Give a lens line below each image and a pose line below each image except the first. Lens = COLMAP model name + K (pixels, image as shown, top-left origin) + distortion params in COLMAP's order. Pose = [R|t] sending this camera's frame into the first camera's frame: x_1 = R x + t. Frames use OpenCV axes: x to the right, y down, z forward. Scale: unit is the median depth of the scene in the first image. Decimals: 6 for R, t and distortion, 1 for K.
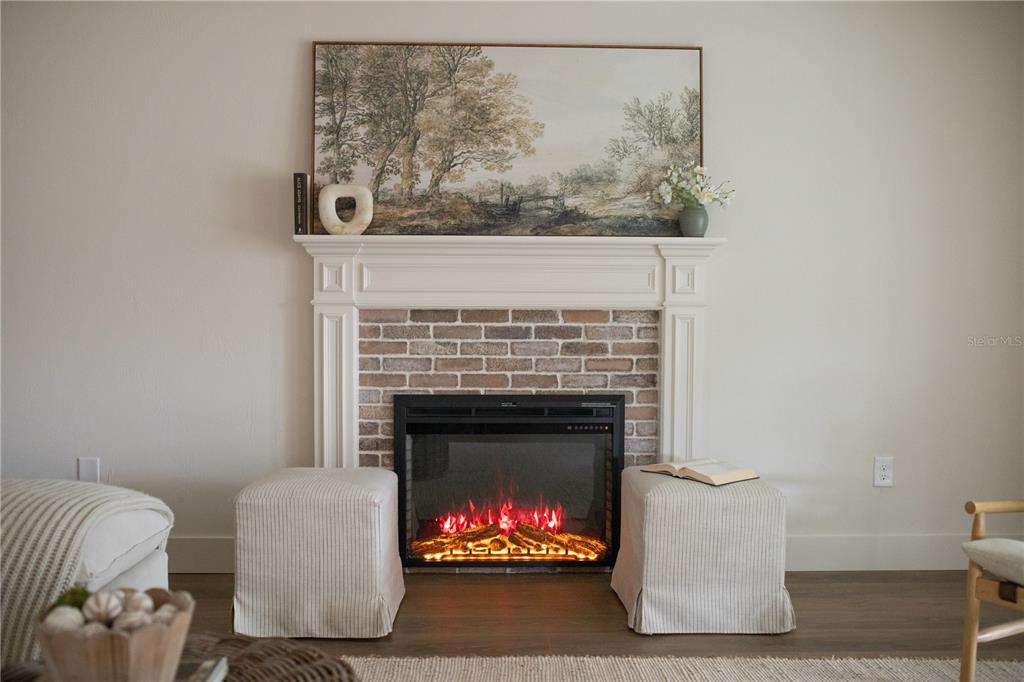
lens RADIAL K [[968.6, 0, 512.0], [0, 968.6, 341.0], [0, 0, 1]] dist [-0.058928, 0.015767]
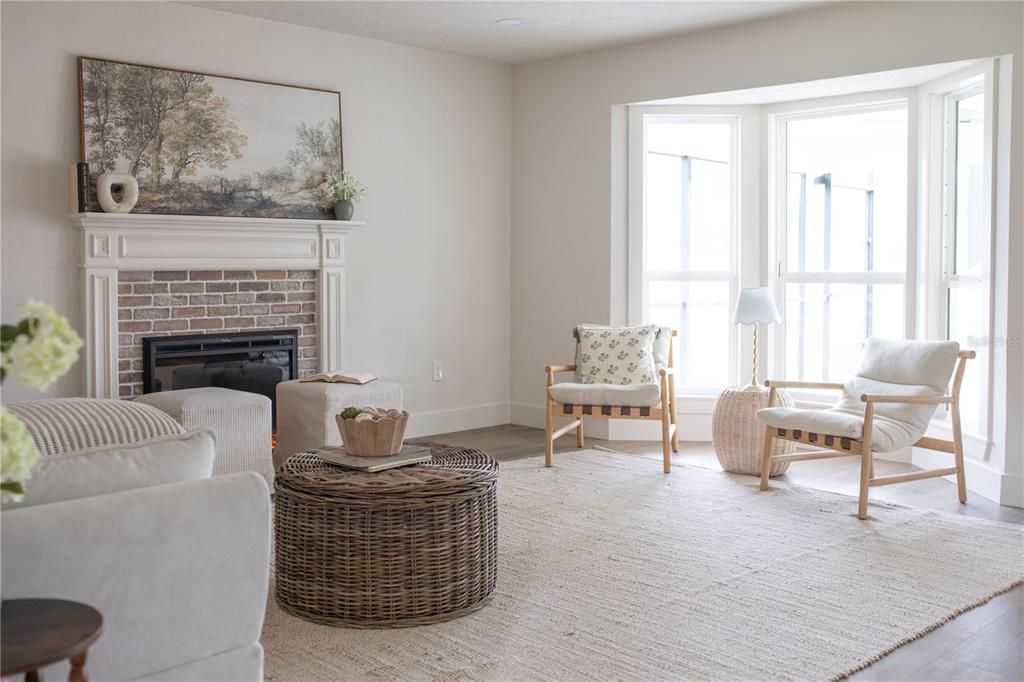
lens RADIAL K [[1027.1, 0, 509.1], [0, 1027.1, 303.0], [0, 0, 1]] dist [-0.058029, 0.025828]
pose [[0.732504, -0.030570, 0.680076, -0.696400], [0.033908, 0.999390, 0.008402, 0.014994], [-0.679918, 0.016906, 0.733094, -0.329247]]
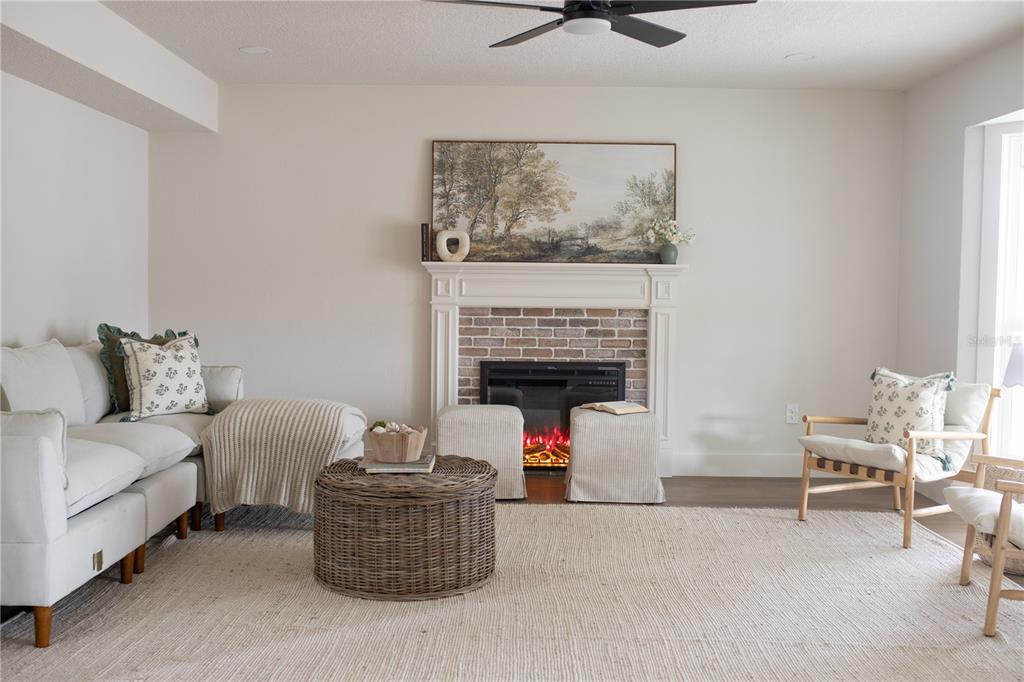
lens RADIAL K [[1018.4, 0, 512.0], [0, 1018.4, 341.0], [0, 0, 1]] dist [-0.048037, 0.001979]
pose [[0.999215, 0.008532, -0.038692, -0.005288], [-0.008357, 0.999954, 0.004701, 0.014383], [0.038731, -0.004374, 0.999240, -0.686842]]
